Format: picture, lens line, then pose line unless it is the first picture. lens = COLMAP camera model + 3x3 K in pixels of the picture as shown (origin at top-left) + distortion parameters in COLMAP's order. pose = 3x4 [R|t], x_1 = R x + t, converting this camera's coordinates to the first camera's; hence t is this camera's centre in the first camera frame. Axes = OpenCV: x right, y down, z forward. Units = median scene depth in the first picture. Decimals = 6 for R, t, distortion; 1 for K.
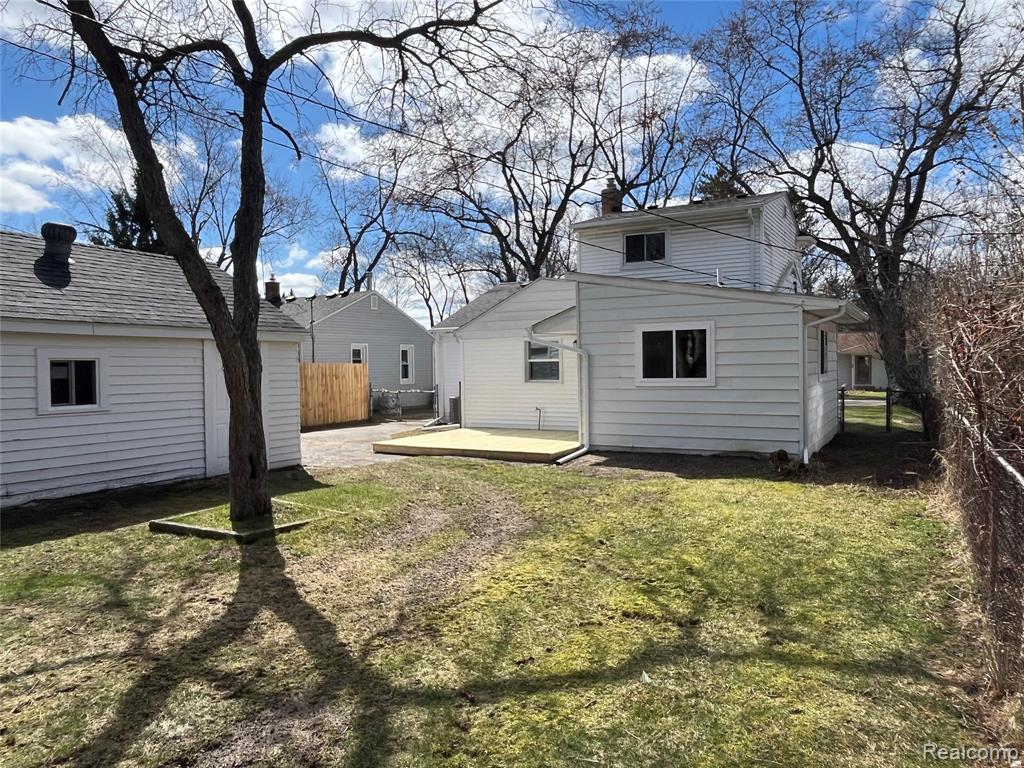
lens RADIAL K [[712.8, 0, 512.0], [0, 712.8, 384.0], [0, 0, 1]] dist [0.000913, 0.003074]
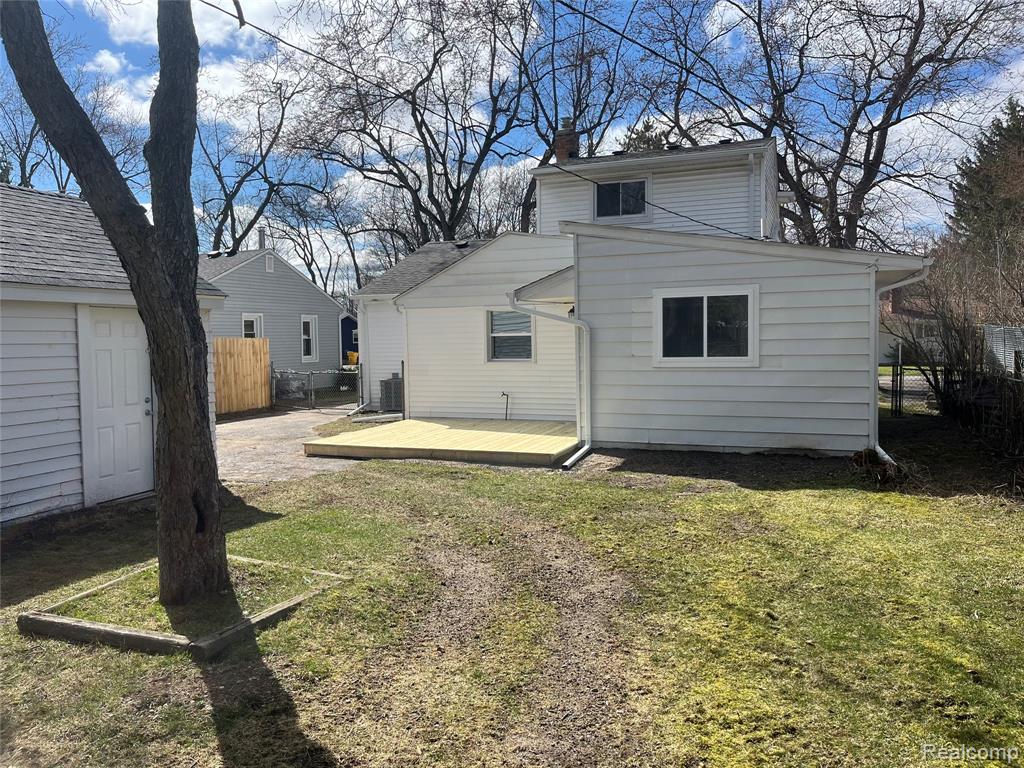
lens RADIAL K [[769.9, 0, 508.7], [0, 769.9, 375.2], [0, 0, 1]] dist [0.067983, -0.090577]
pose [[0.990307, -0.008443, 0.138638, -0.091479], [0.005546, 0.999758, 0.021273, -0.006167], [-0.138784, -0.020298, 0.990115, 0.148024]]
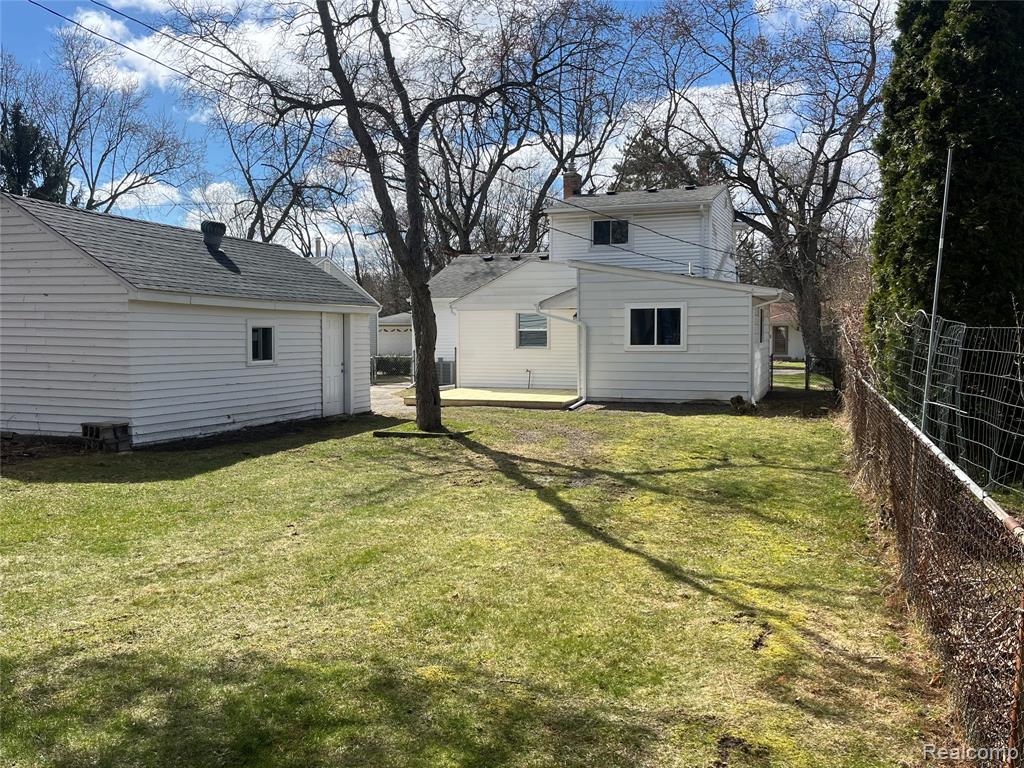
lens RADIAL K [[823.6, 0, 512.7], [0, 823.6, 368.7], [0, 0, 1]] dist [0.051822, -0.001664]
pose [[0.988836, 0.003531, 0.148967, -0.216967], [-0.006218, 0.999826, 0.017574, 0.008848], [-0.148880, -0.018304, 0.988686, -0.389099]]
